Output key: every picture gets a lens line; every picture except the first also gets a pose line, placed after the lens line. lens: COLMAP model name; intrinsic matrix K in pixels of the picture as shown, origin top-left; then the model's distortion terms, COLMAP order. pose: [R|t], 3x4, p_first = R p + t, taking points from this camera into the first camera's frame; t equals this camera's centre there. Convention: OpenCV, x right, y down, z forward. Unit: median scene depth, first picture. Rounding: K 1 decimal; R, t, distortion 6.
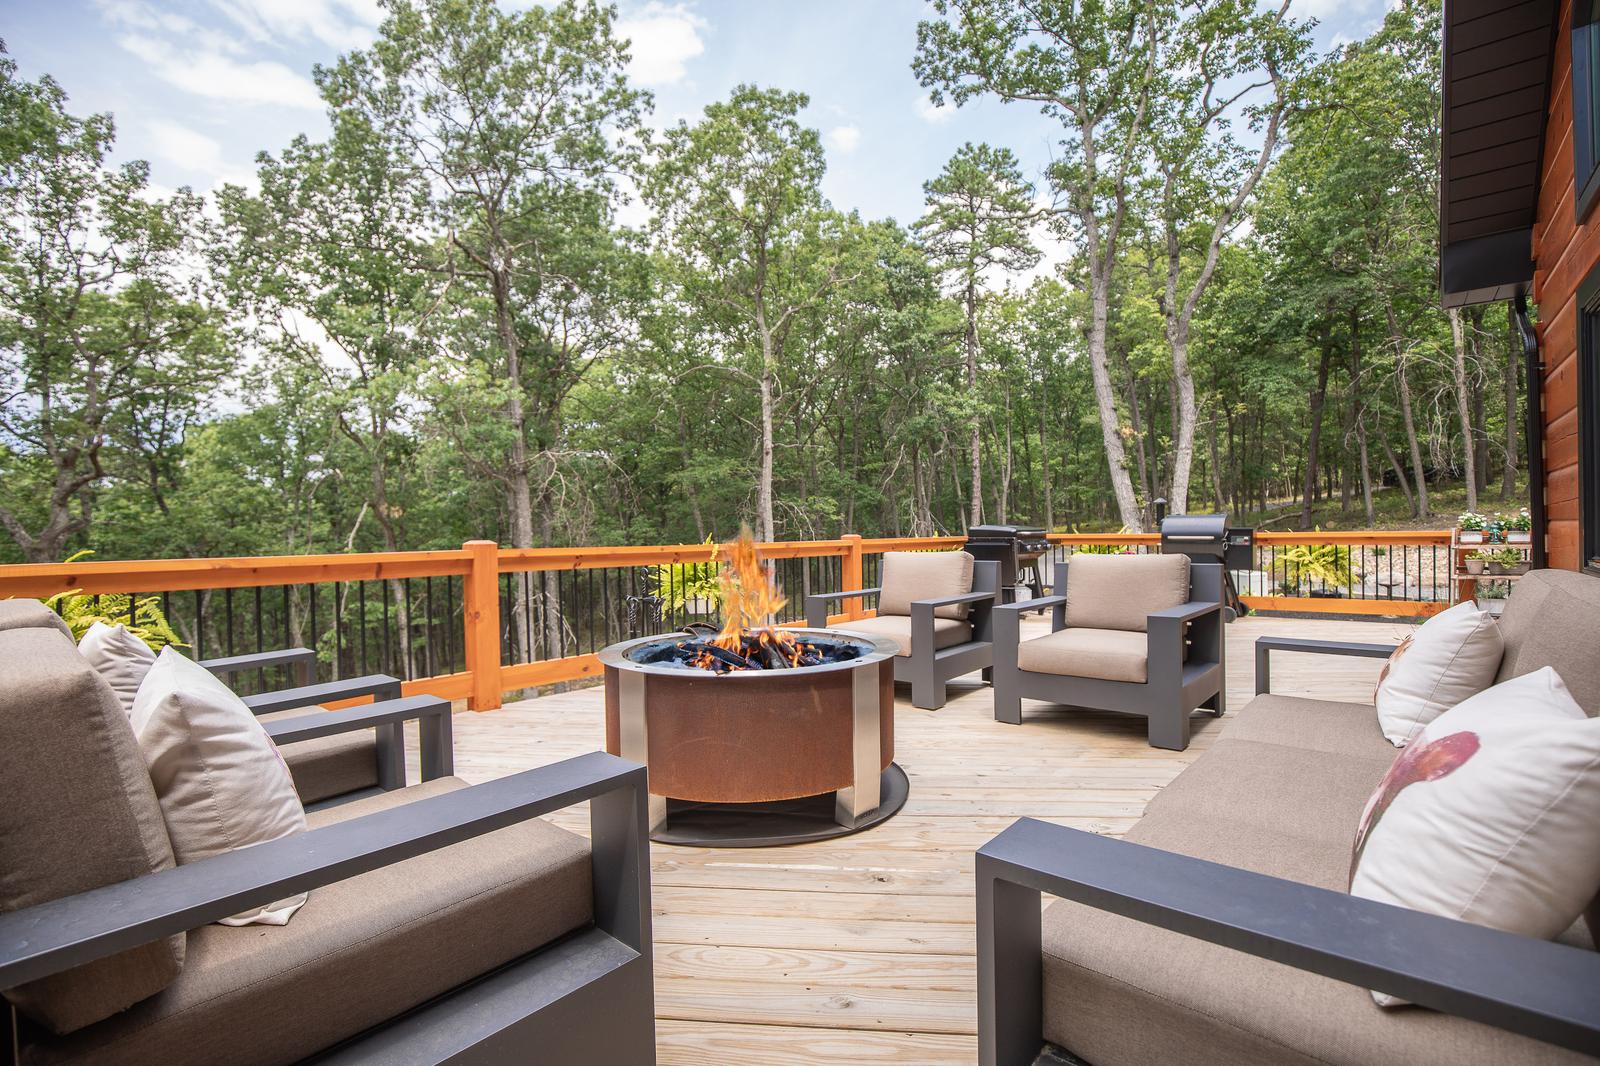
lens RADIAL K [[749.6, 0, 797.4], [0, 749.6, 526.7], [0, 0, 1]] dist [-0.003445, 0.000468]
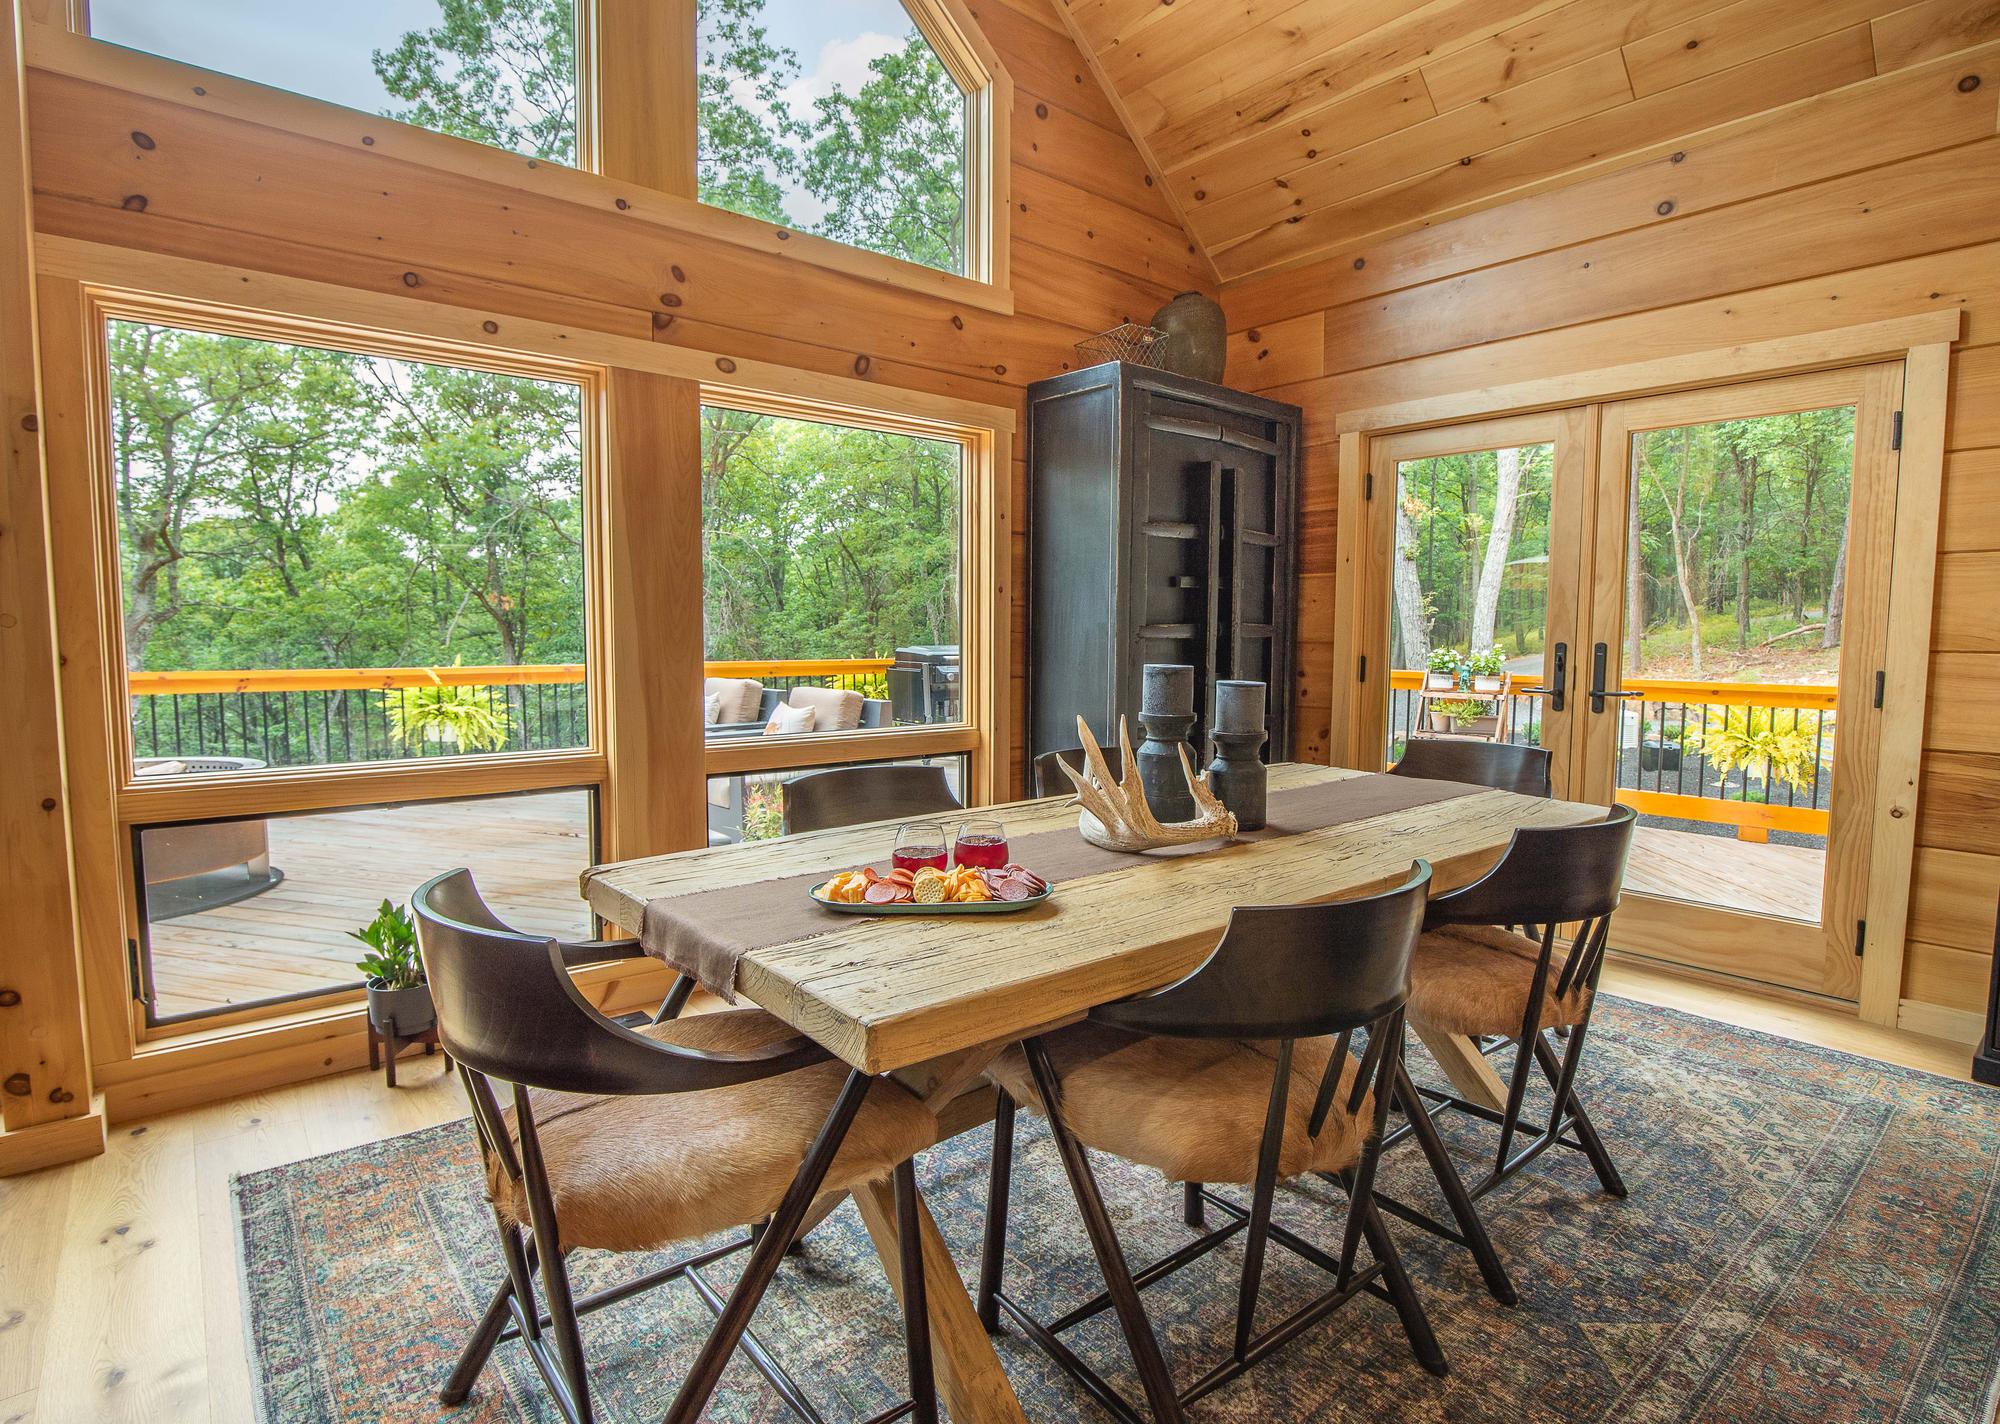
lens RADIAL K [[1026.1, 0, 974.9], [0, 1026.1, 704.4], [0, 0, 1]] dist [-0.005359, 0.000933]
pose [[0.985507, 0.032152, -0.166559, 0.174885], [-0.018507, 0.996391, 0.082836, -0.011620], [0.168622, -0.078553, 0.982546, -0.031752]]
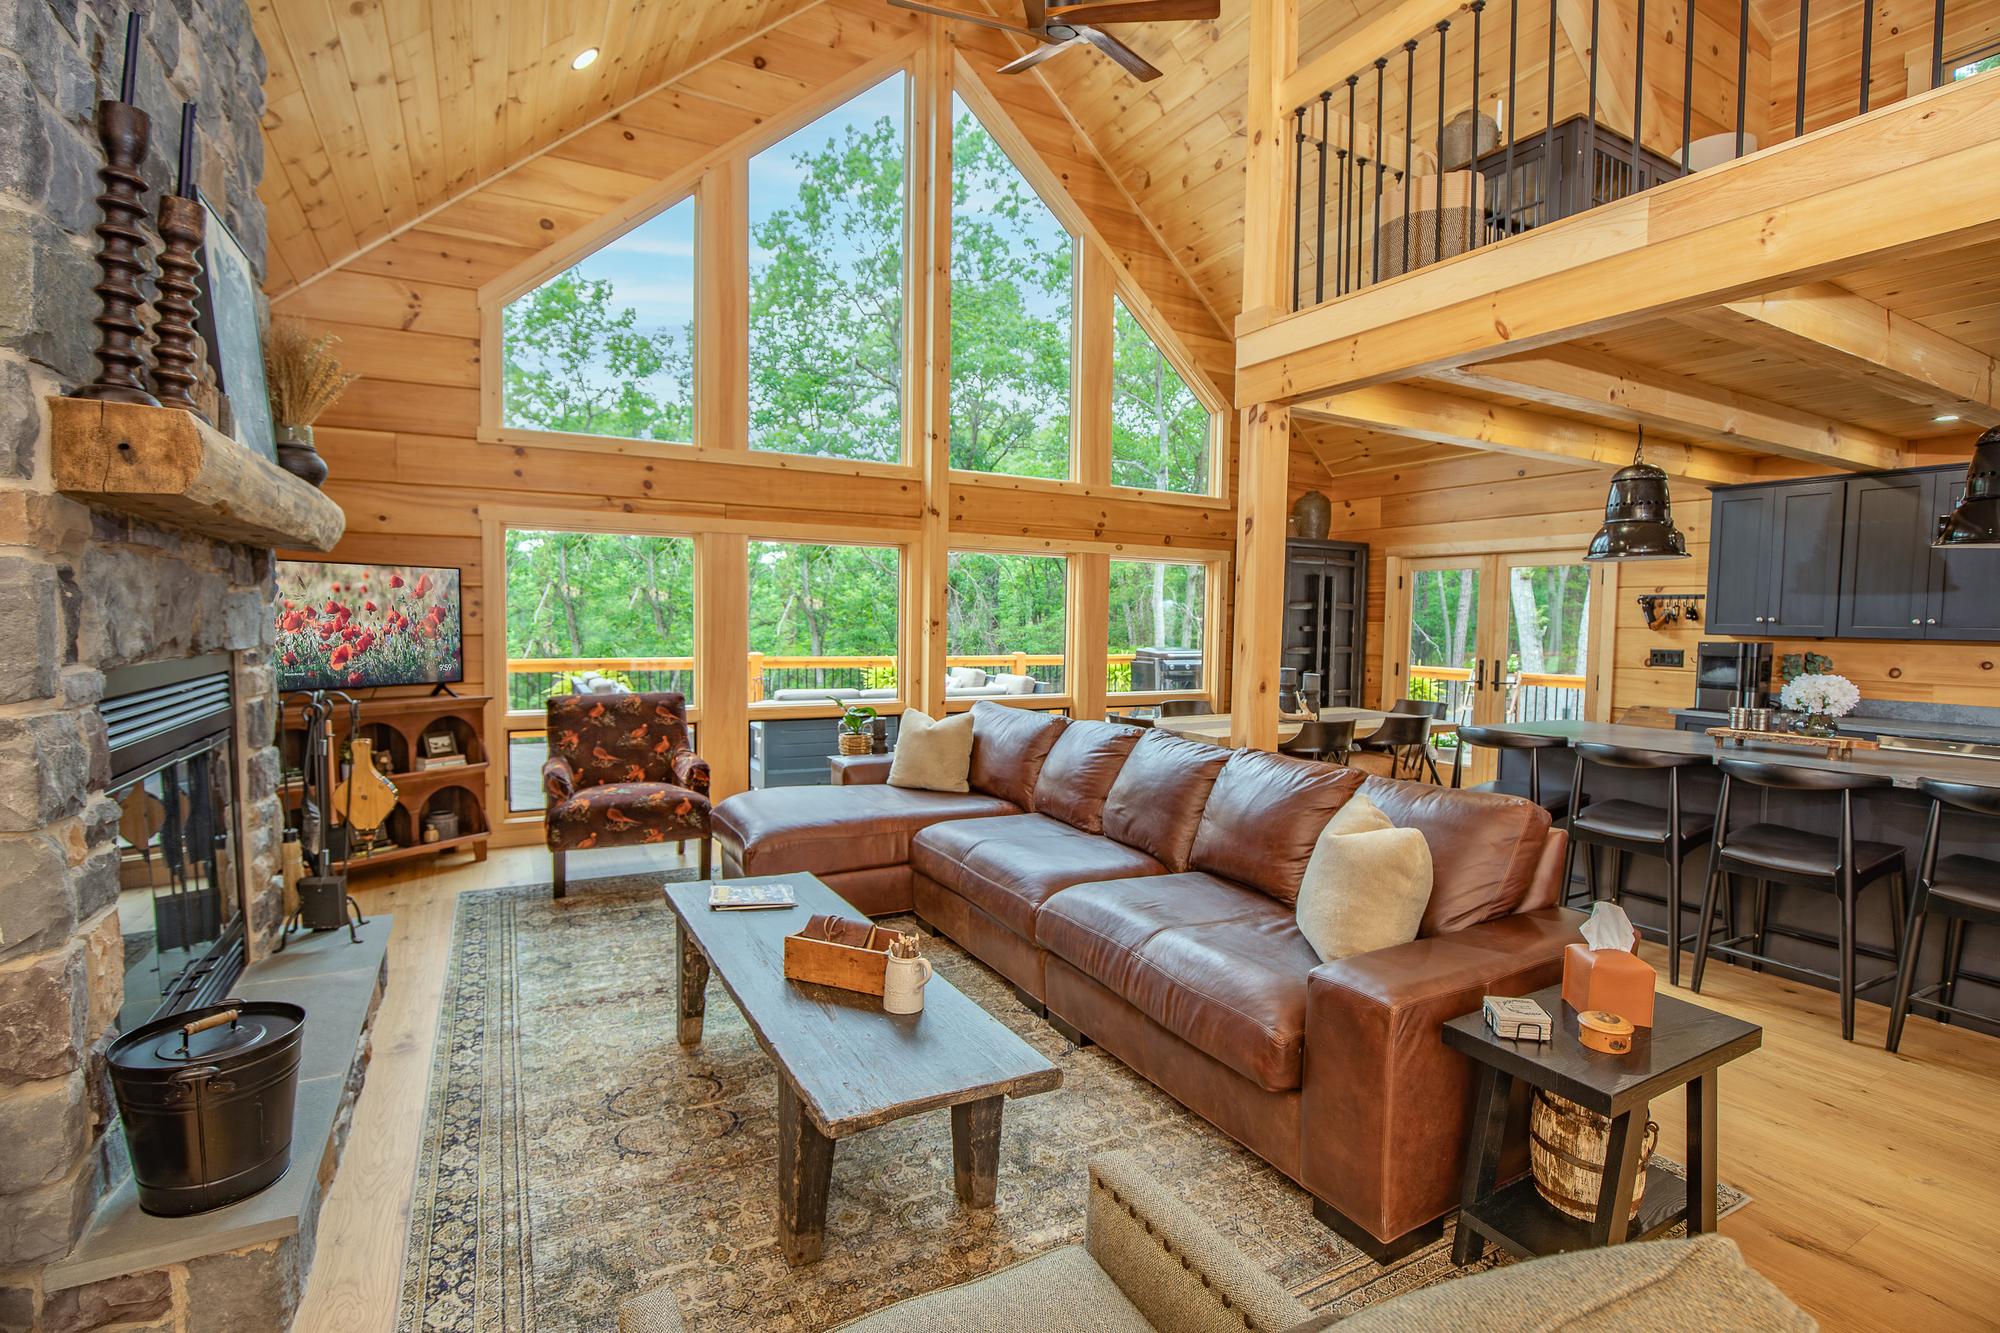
lens RADIAL K [[906.0, 0, 1003.5], [0, 906.0, 662.2], [0, 0, 1]] dist [0.005877, 0.000947]
pose [[0.944359, 0.046736, -0.325579, 0.183692], [-0.029030, 0.997834, 0.059034, -0.021911], [0.327633, -0.046298, 0.943670, -0.201988]]
